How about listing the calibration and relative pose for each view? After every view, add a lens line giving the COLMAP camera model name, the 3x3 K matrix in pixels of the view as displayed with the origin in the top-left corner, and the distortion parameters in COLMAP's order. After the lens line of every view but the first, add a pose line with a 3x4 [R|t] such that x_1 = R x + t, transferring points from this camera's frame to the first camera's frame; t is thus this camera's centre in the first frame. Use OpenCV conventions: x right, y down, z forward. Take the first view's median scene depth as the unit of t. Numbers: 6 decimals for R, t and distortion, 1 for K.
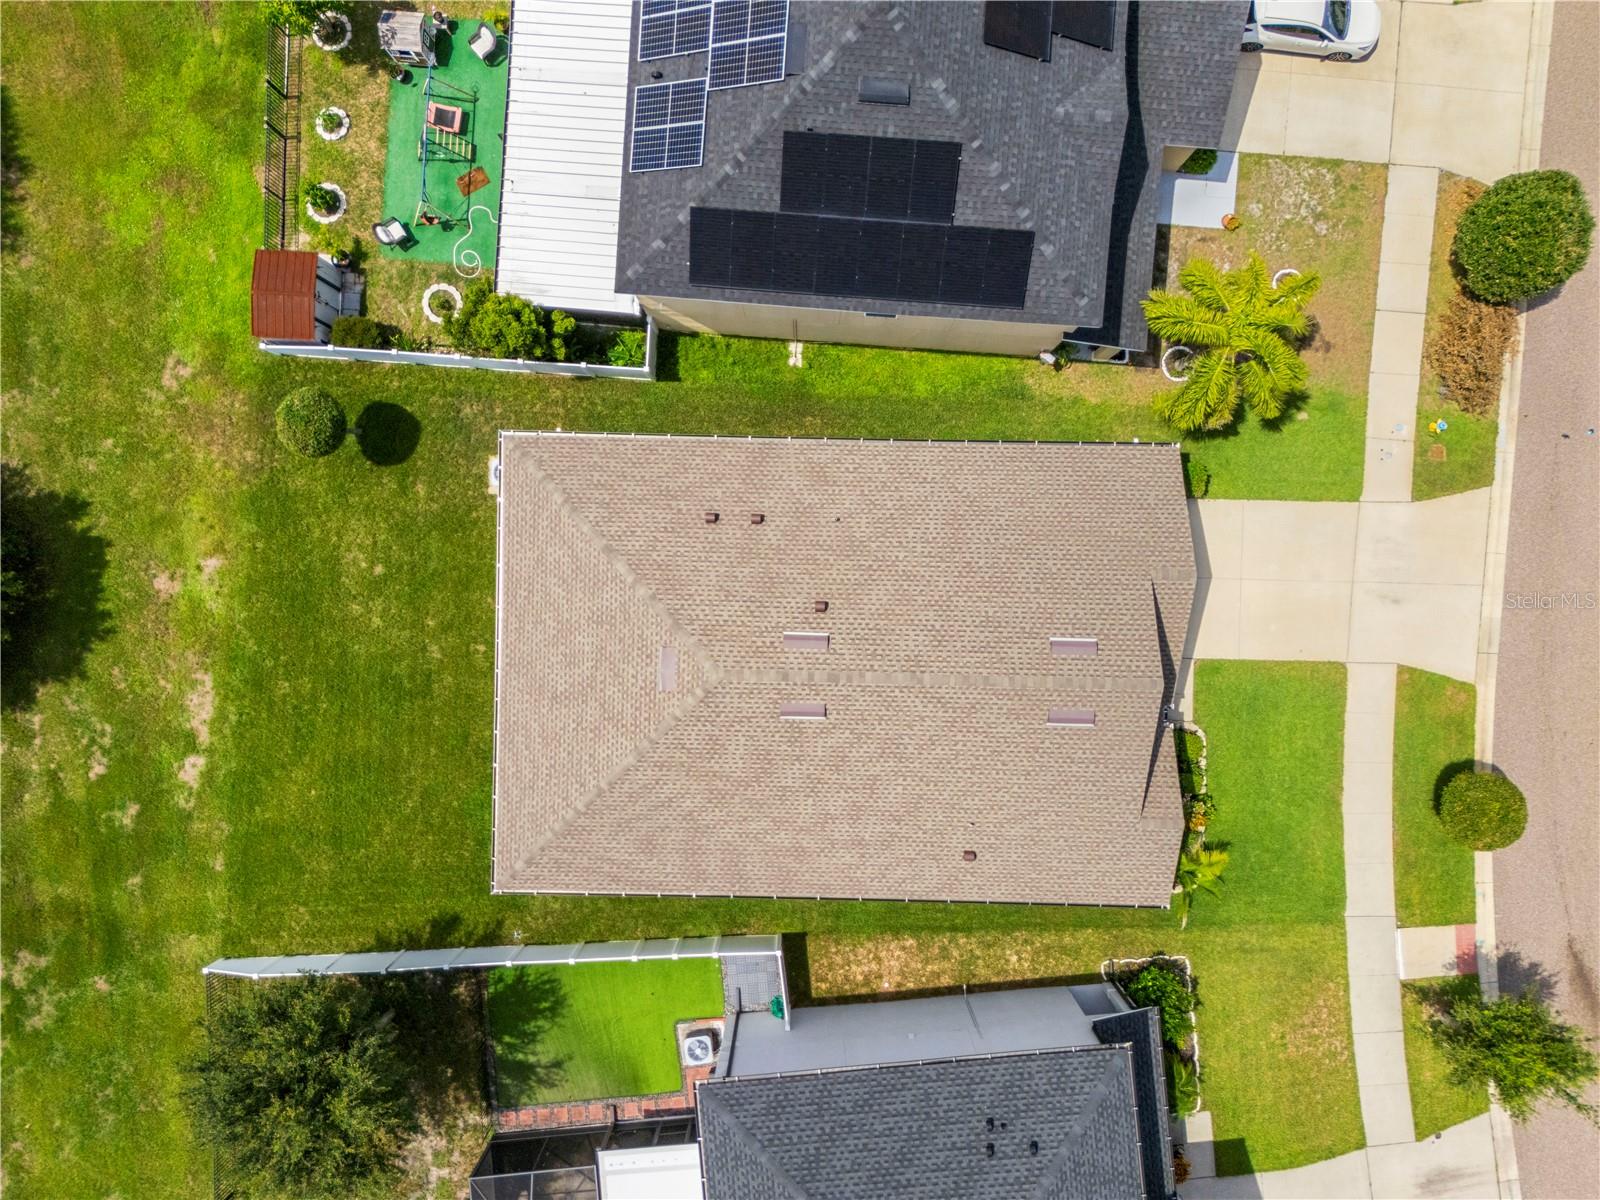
lens RADIAL K [[1174.9, 0, 795.8], [0, 1174.9, 606.0], [0, 0, 1]] dist [0.071405, -0.062522]
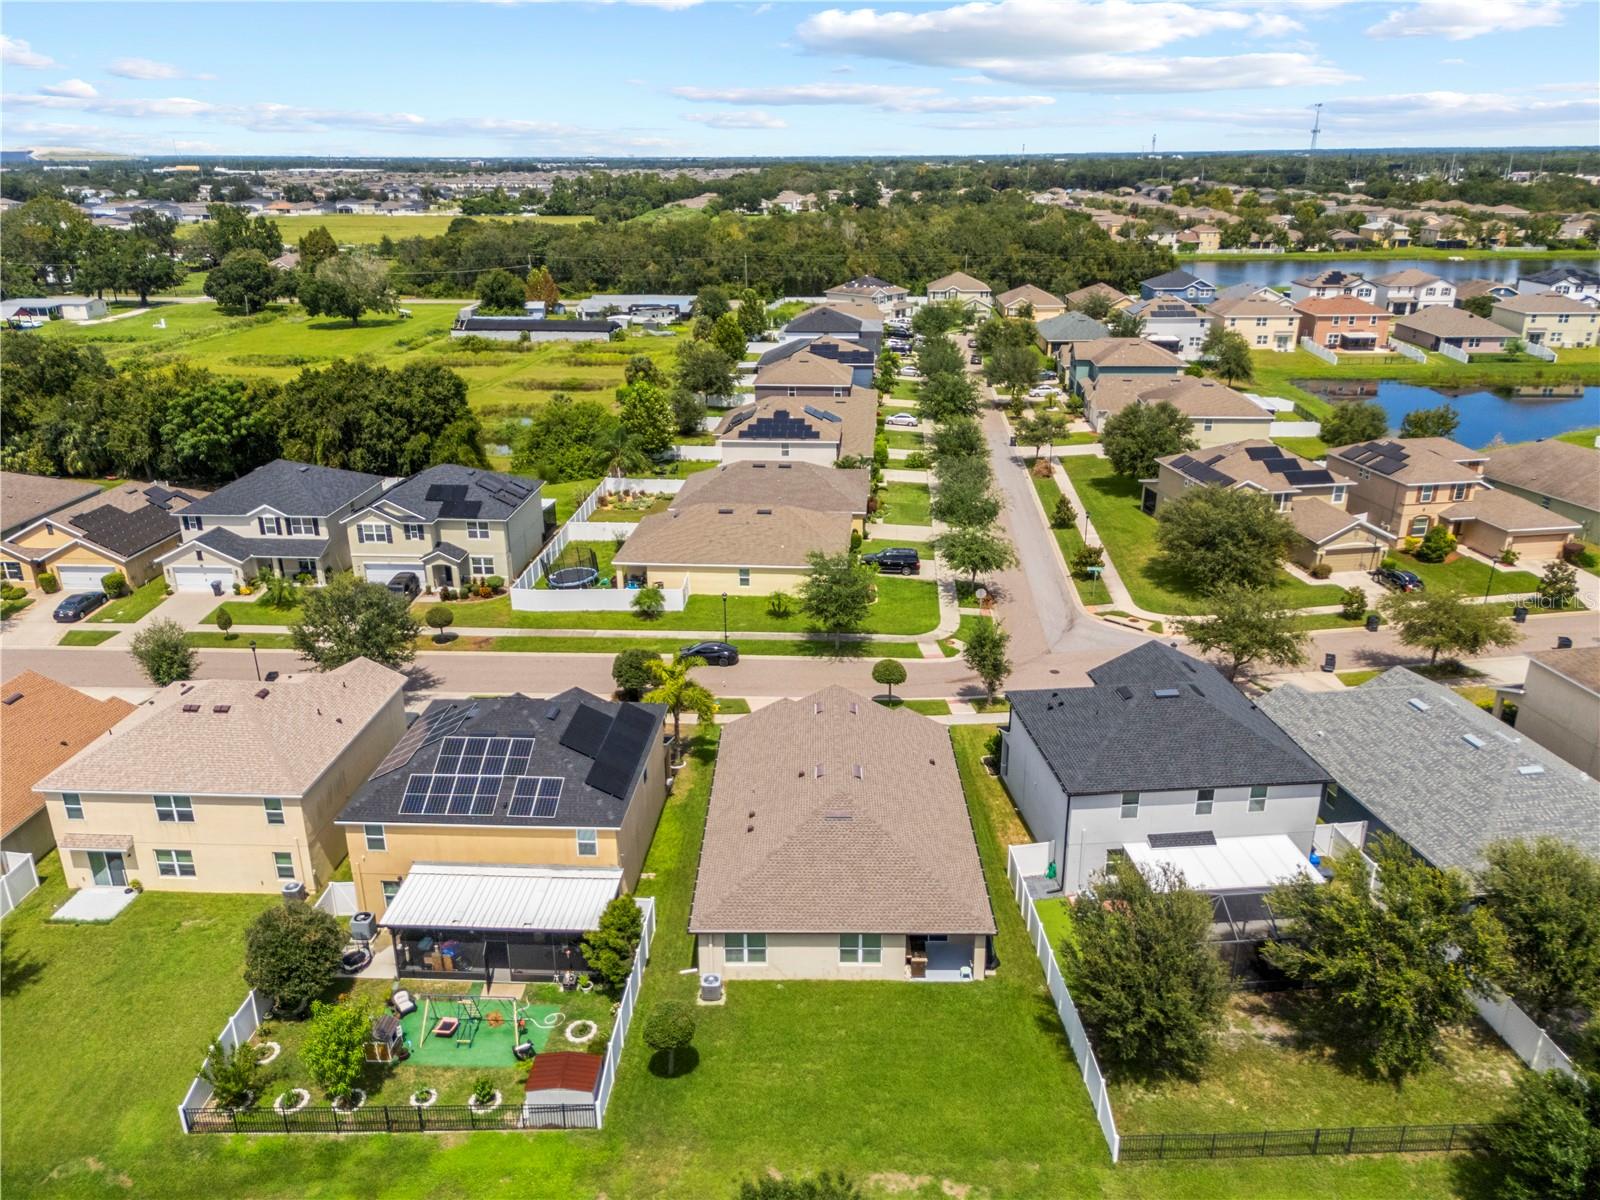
lens RADIAL K [[1174.9, 0, 804.1], [0, 1174.9, 606.8], [0, 0, 1]] dist [0.071405, -0.062522]
pose [[-0.012535, -0.357028, 0.934010, -1.366218], [0.999683, -0.024859, 0.003914, 0.003694], [0.021821, 0.933763, 0.357226, 0.077973]]
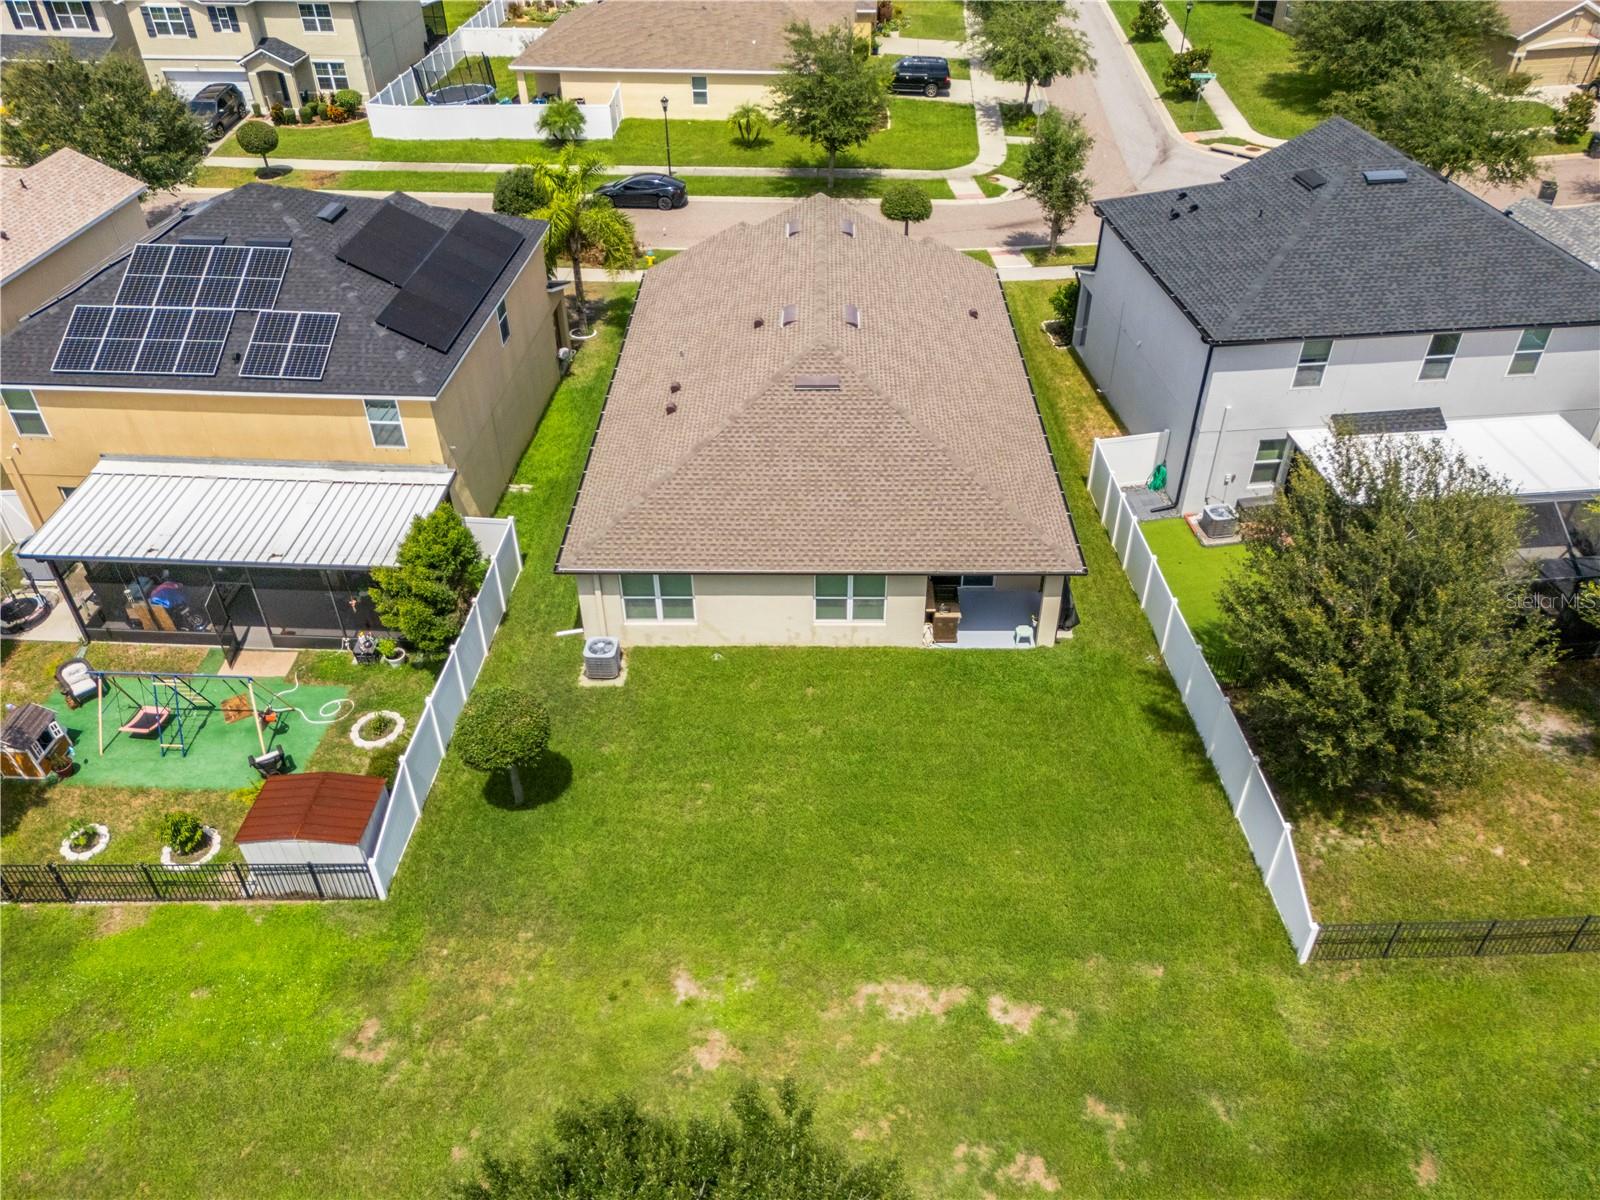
lens RADIAL K [[1174.9, 0, 802.1], [0, 1174.9, 604.1], [0, 0, 1]] dist [0.071405, -0.062522]
pose [[-0.007048, -0.608124, 0.793811, -0.869100], [0.999640, -0.024849, -0.010161, 0.039561], [0.025905, 0.793453, 0.608080, 0.452538]]
